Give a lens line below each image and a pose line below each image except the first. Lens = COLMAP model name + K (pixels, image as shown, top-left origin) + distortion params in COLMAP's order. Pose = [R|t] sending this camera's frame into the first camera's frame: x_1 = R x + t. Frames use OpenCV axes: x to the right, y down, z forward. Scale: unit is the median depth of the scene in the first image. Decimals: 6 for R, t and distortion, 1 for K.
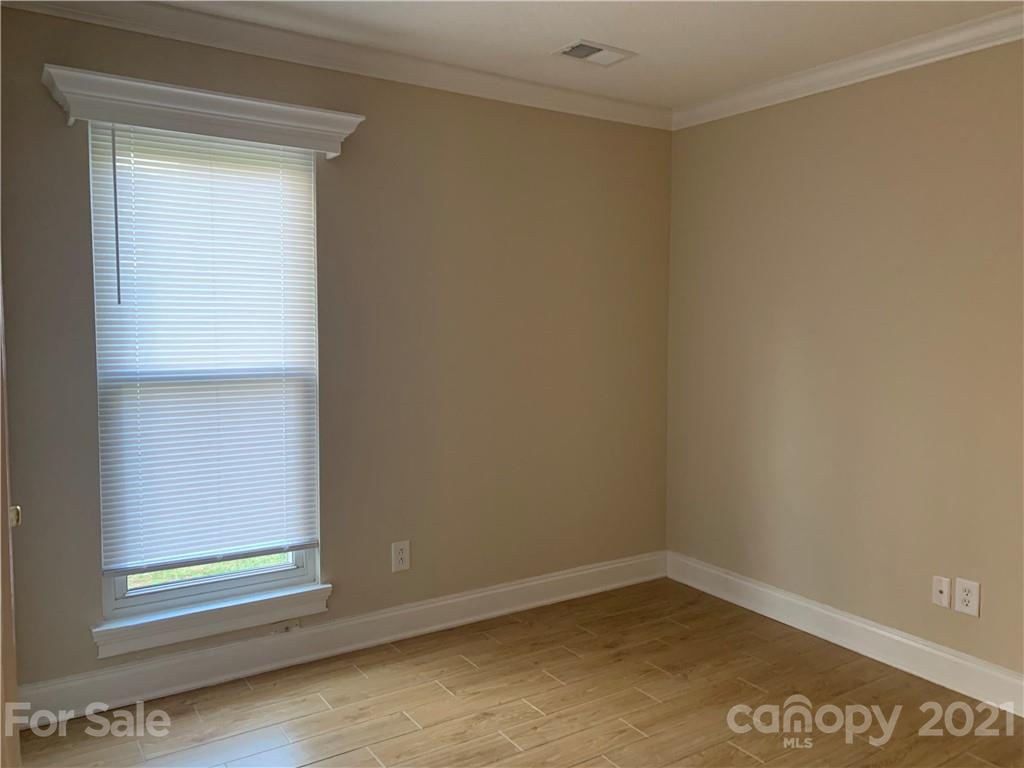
lens RADIAL K [[789.7, 0, 512.0], [0, 789.7, 384.0], [0, 0, 1]] dist [0.100513, -0.198536]
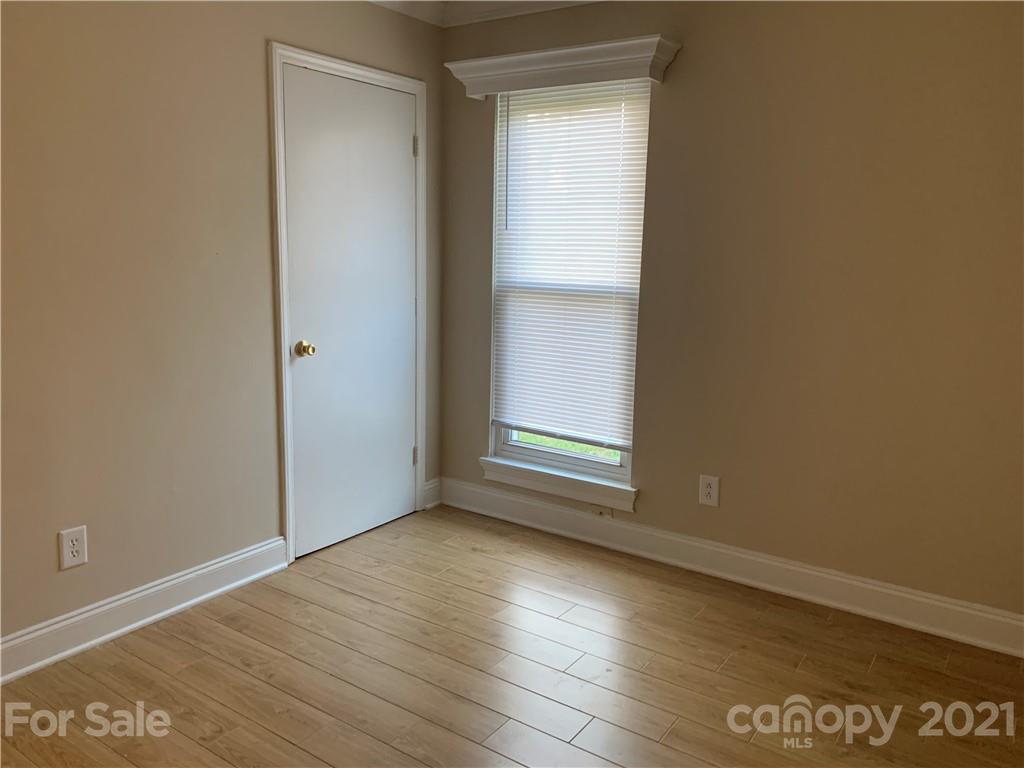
lens RADIAL K [[789.7, 0, 512.0], [0, 789.7, 384.0], [0, 0, 1]] dist [0.100513, -0.198536]
pose [[0.368617, 0.167254, -0.914411, 0.701684], [-0.090175, 0.985475, 0.143901, -0.032339], [0.925197, 0.029413, 0.378345, 0.448369]]
